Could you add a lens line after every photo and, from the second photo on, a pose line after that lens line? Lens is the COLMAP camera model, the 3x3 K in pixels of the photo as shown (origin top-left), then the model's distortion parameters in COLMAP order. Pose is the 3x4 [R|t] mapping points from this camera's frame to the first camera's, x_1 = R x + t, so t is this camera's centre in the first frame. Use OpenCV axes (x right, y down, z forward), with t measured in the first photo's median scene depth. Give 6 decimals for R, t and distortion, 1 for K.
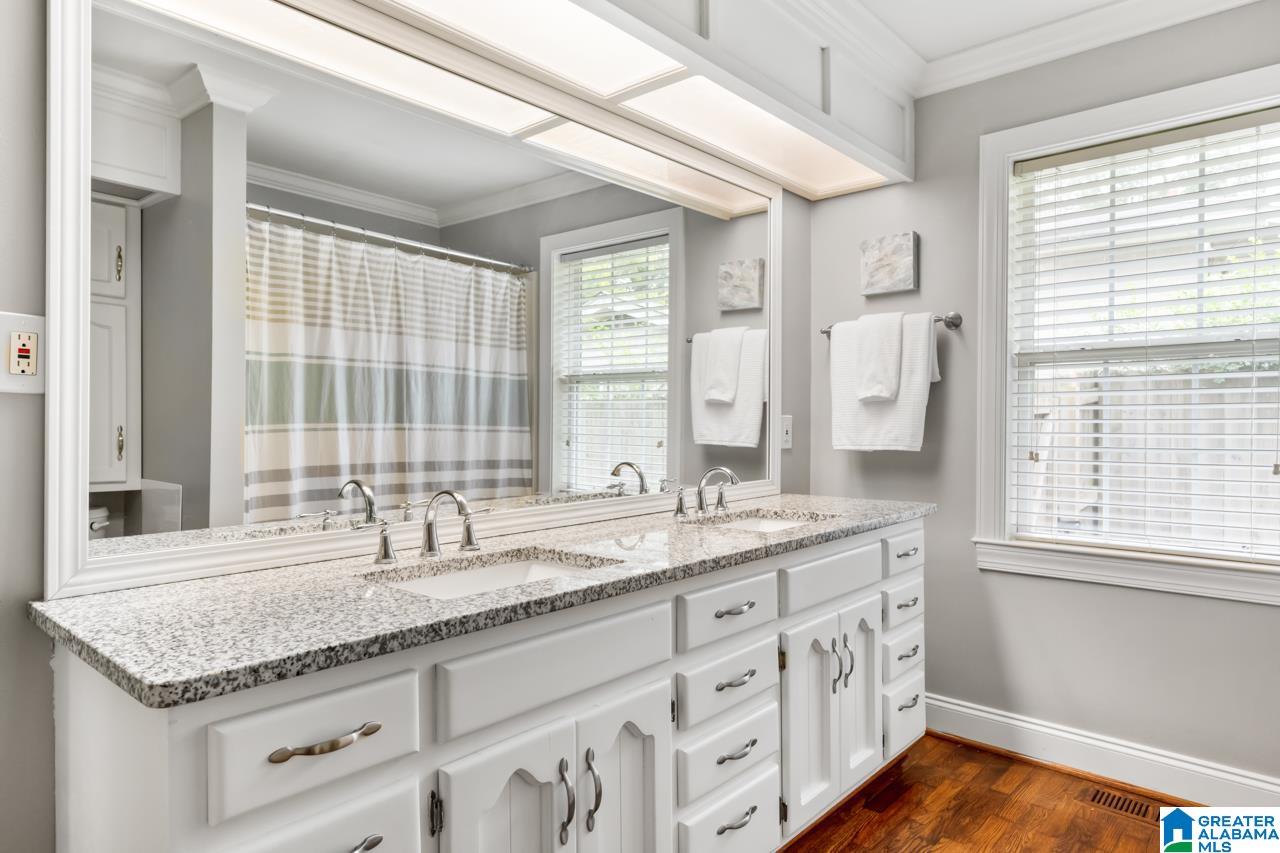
lens RADIAL K [[784.3, 0, 640.0], [0, 784.3, 426.5], [0, 0, 1]] dist [0.004715, 0.003225]
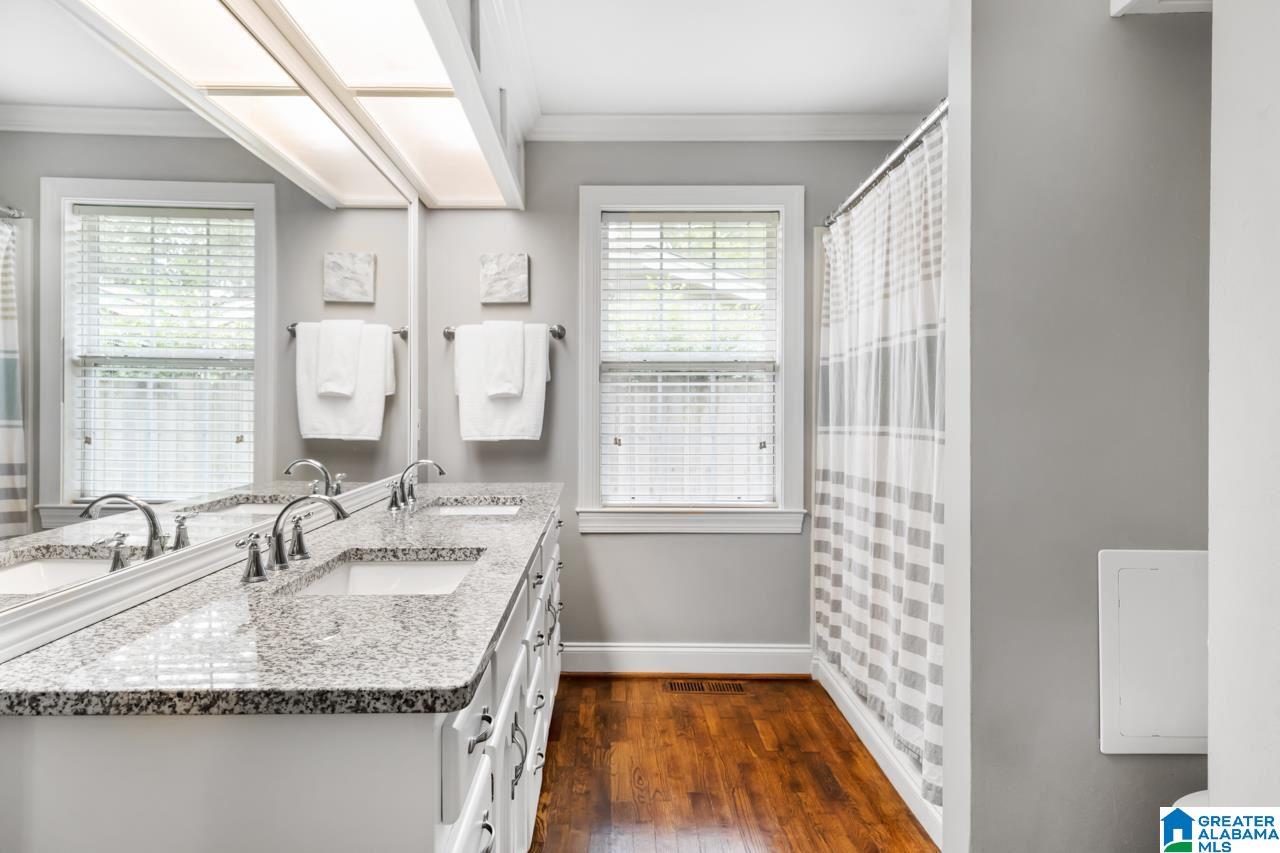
lens RADIAL K [[789.3, 0, 636.1], [0, 789.3, 411.4], [0, 0, 1]] dist [0.027509, 0.002845]
pose [[0.729727, 0.000201, 0.683738, -0.336359], [0.000672, 0.999999, -0.001011, -0.009987], [-0.683738, 0.001197, 0.729727, 0.021955]]
